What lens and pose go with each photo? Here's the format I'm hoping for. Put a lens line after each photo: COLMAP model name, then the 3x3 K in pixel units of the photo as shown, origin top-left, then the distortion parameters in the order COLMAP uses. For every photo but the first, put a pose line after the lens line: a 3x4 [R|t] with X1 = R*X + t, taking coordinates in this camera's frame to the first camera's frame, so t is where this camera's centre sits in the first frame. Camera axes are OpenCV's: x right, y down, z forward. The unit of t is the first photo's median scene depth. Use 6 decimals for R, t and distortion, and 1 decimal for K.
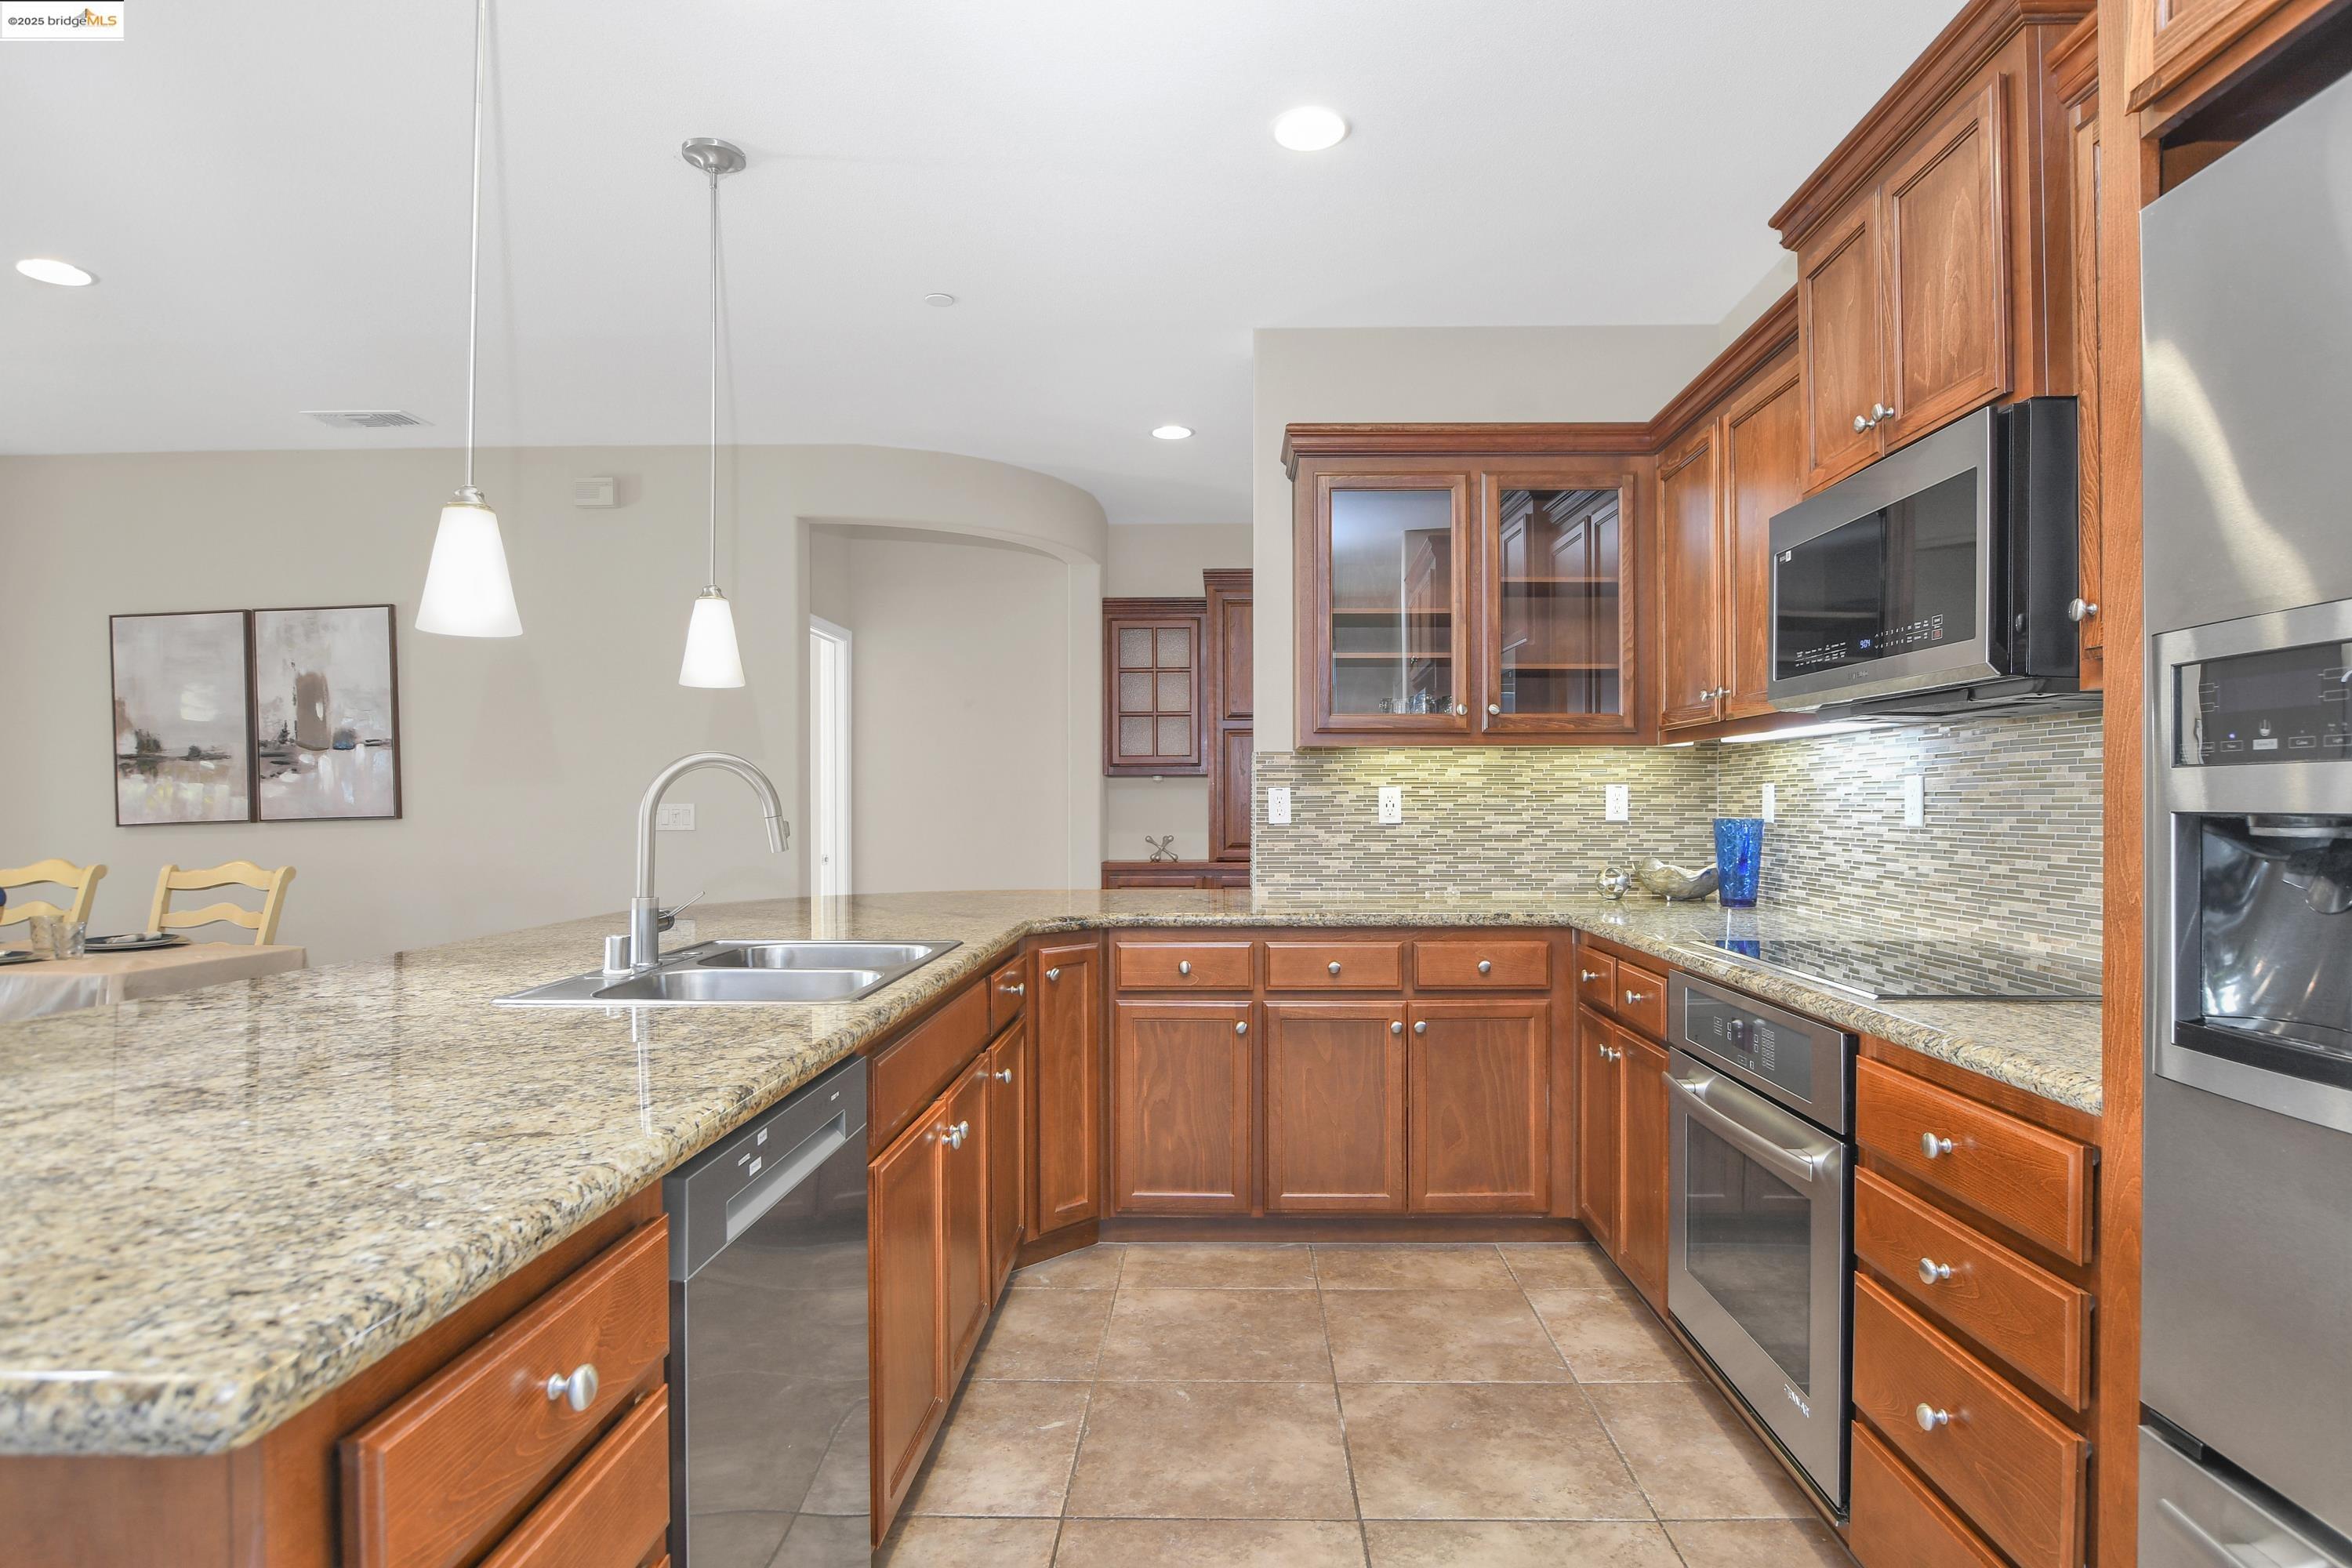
lens RADIAL K [[1273.9, 0, 1174.6], [0, 1273.9, 818.9], [0, 0, 1]] dist [-0.022217, 0.006079]
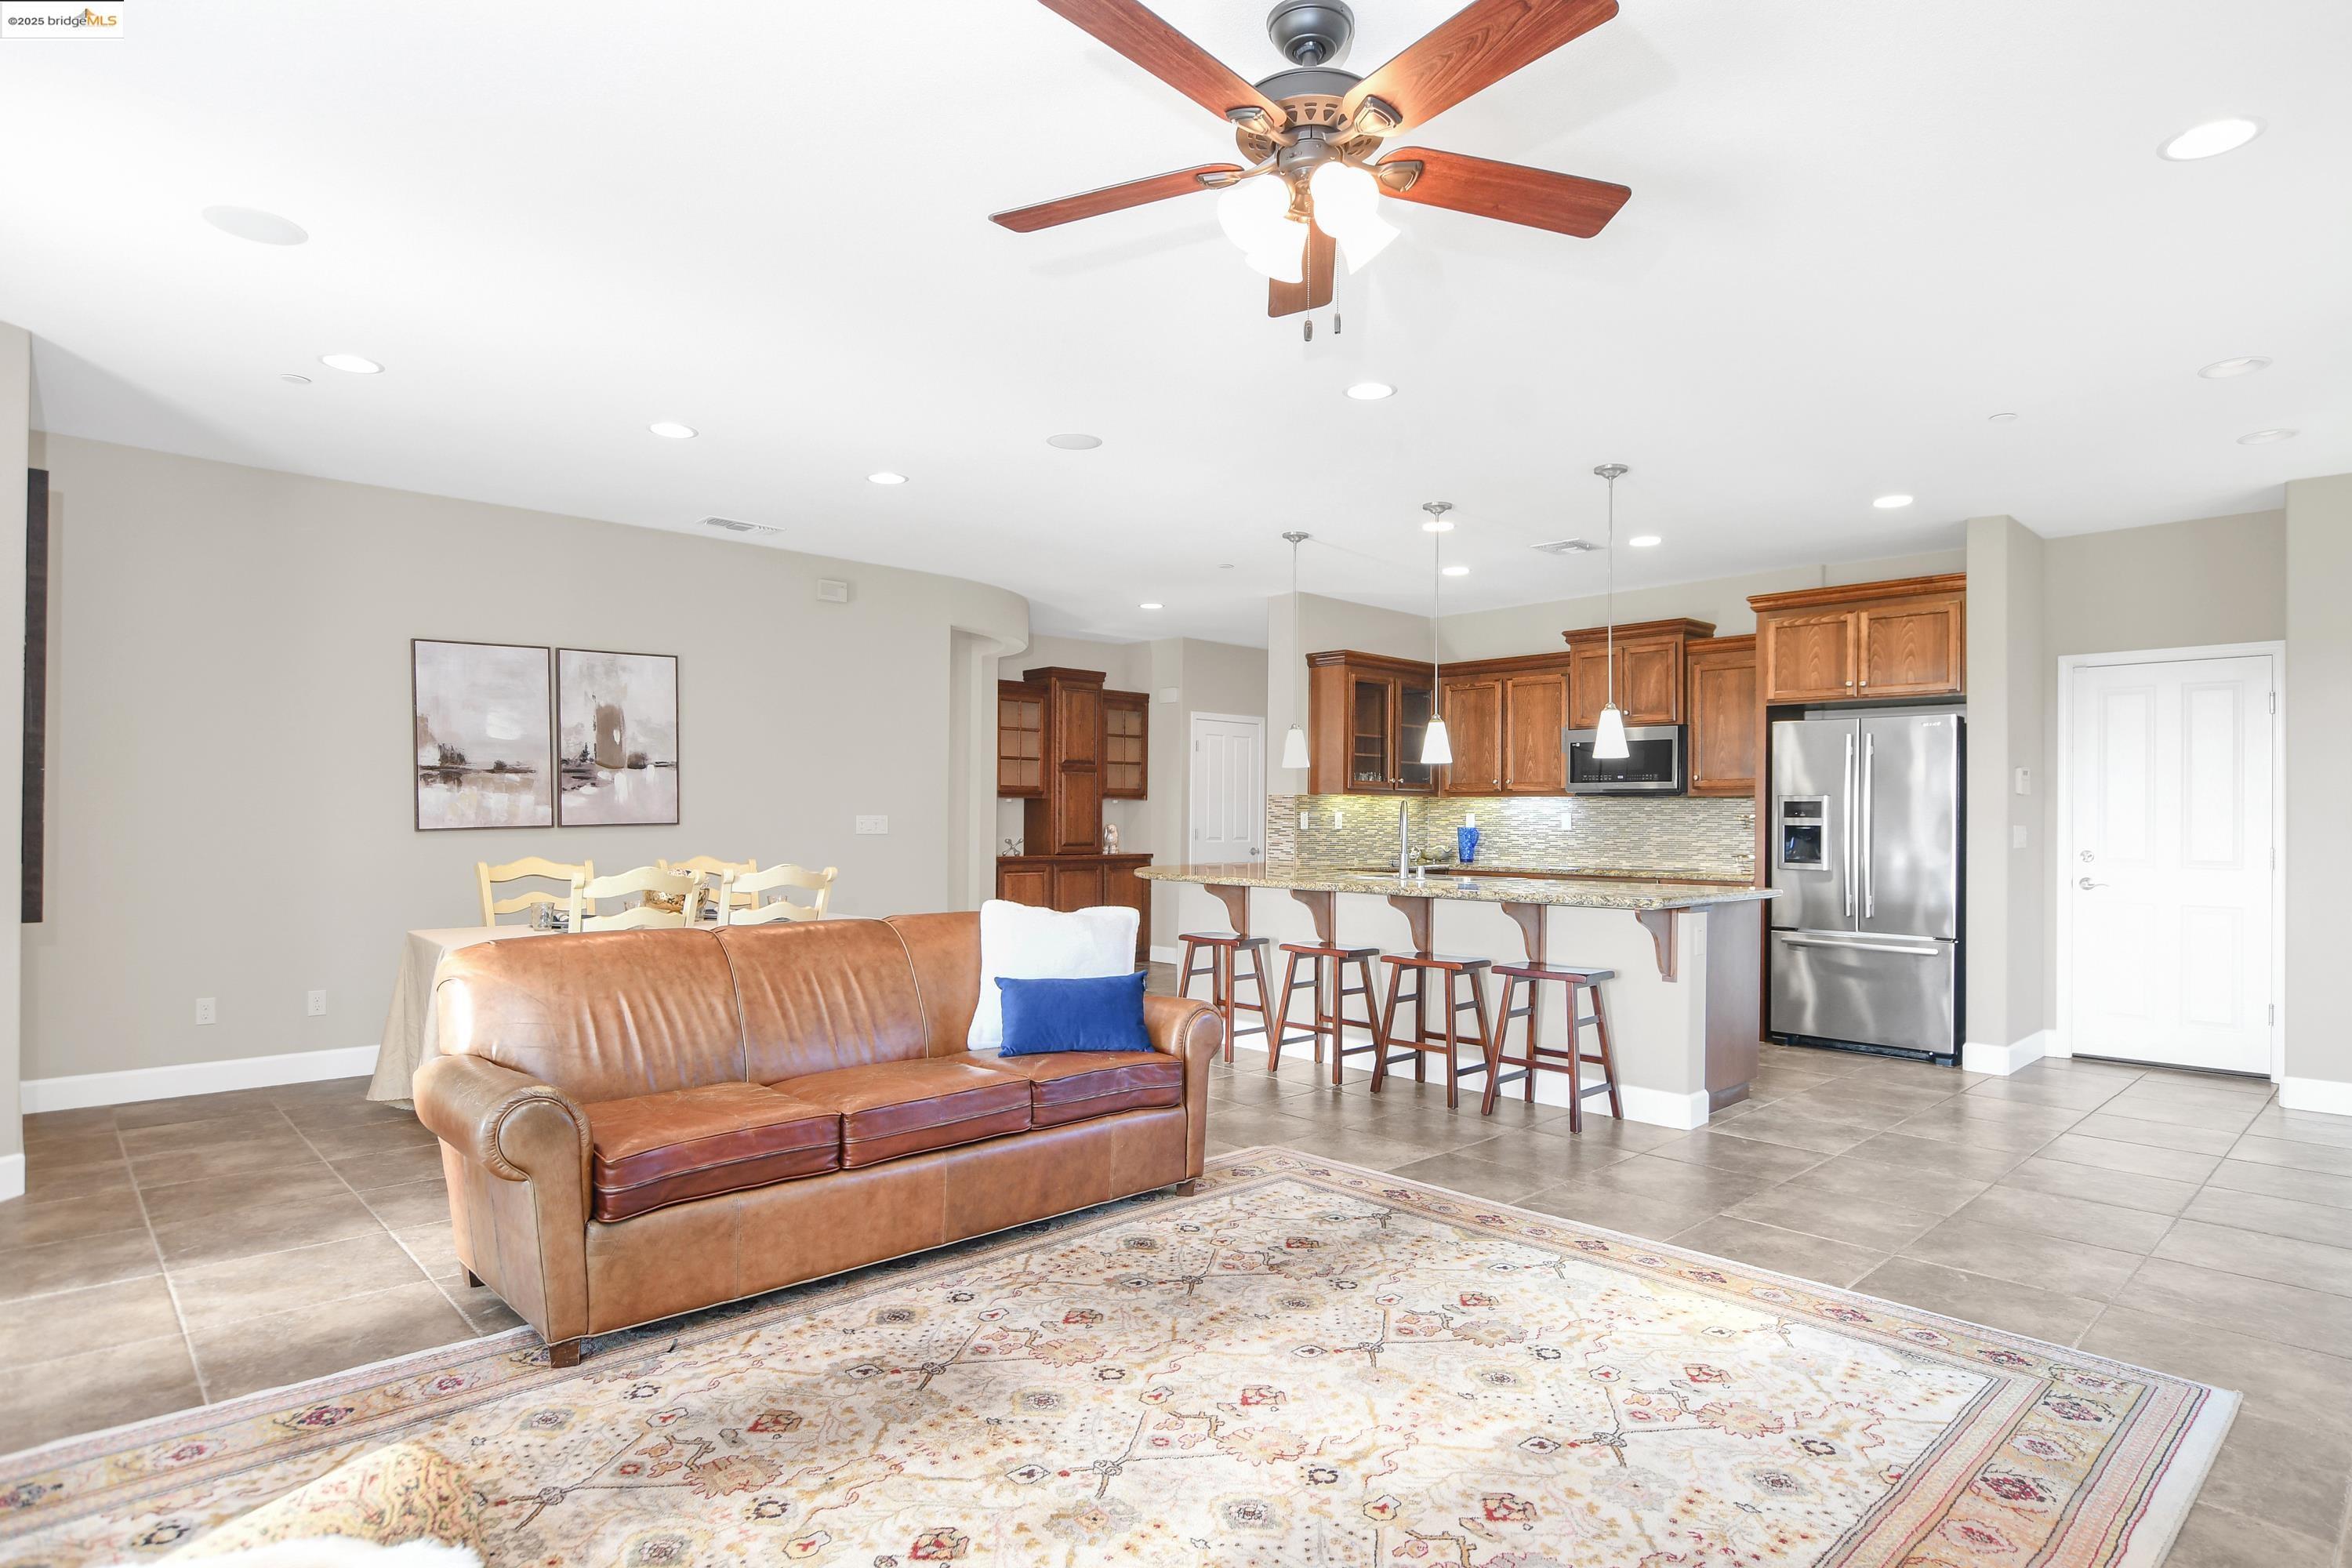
lens RADIAL K [[1273.9, 0, 1207.5], [0, 1273.9, 811.2], [0, 0, 1]] dist [-0.022217, 0.006079]
pose [[0.698850, 0.012028, 0.715167, -1.159134], [-0.001198, 0.999877, -0.015645, 0.005501], [-0.715268, 0.010077, 0.698778, -0.269468]]
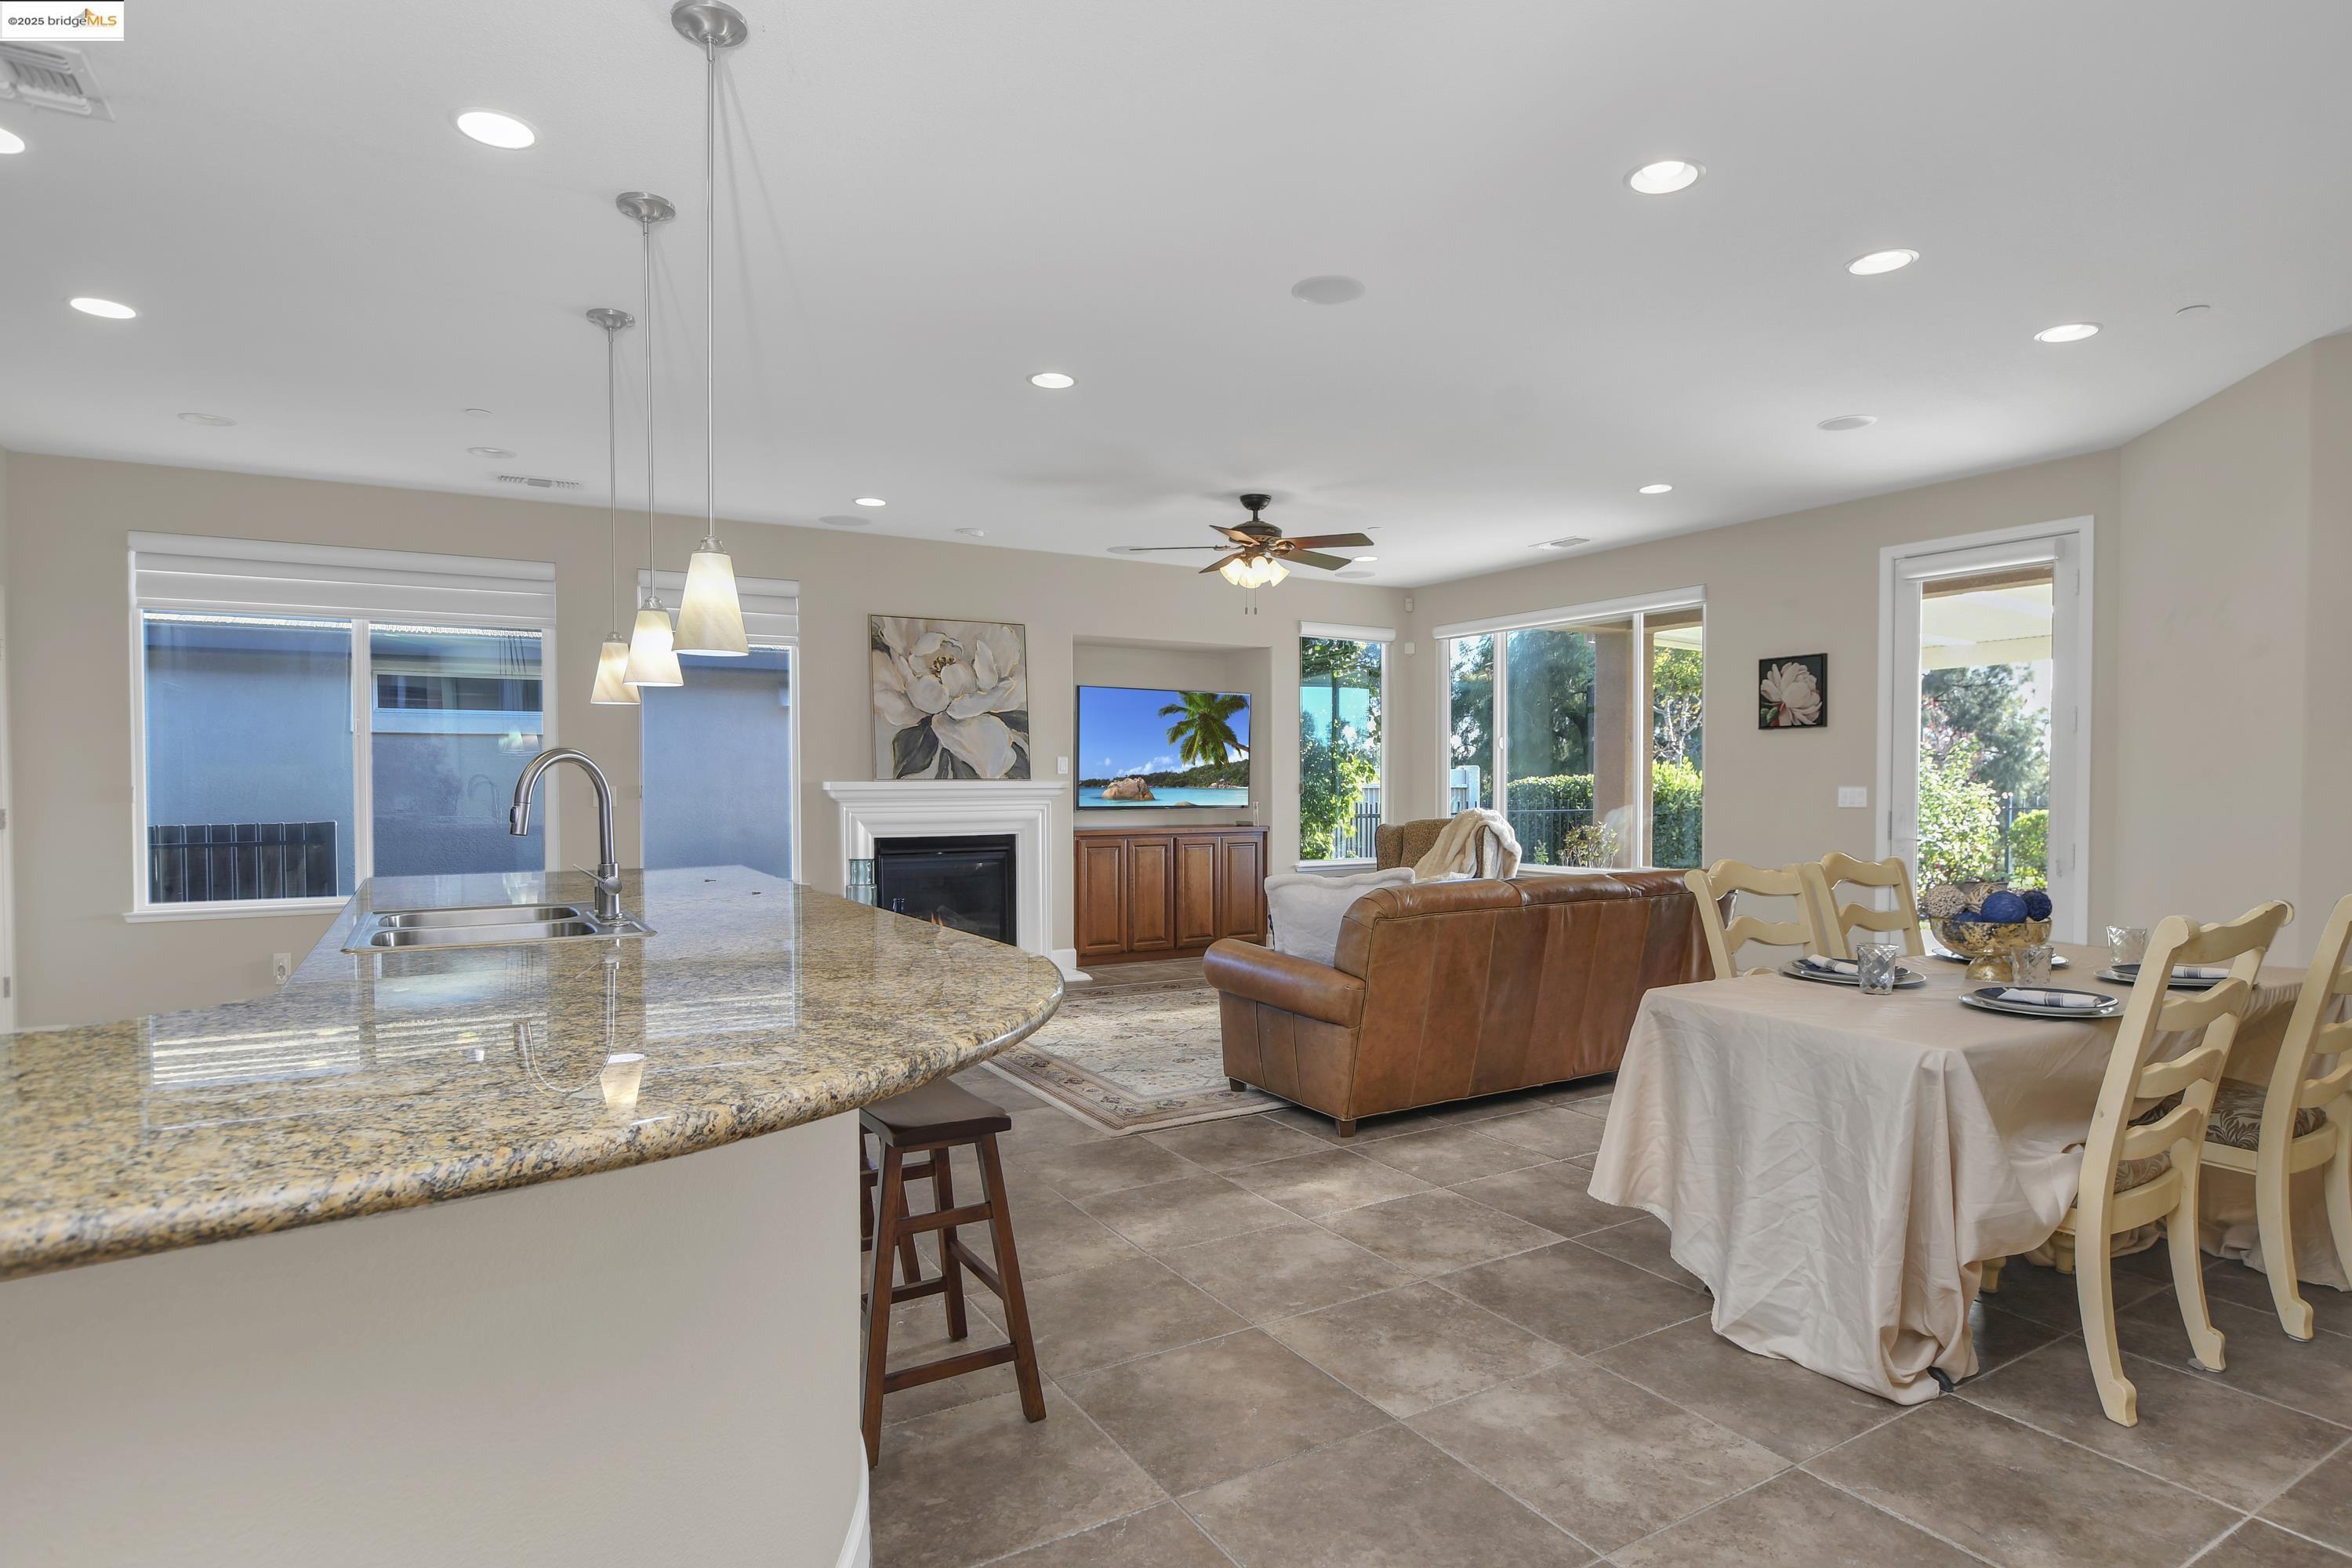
lens RADIAL K [[1255.4, 0, 1209.6], [0, 1255.4, 802.4], [0, 0, 1]] dist [-0.022785, 0.004170]
pose [[-0.837139, 0.011070, -0.546878, -0.102272], [-0.004613, 0.999617, 0.027296, -0.015984], [0.546971, 0.025373, -0.836767, 1.028283]]
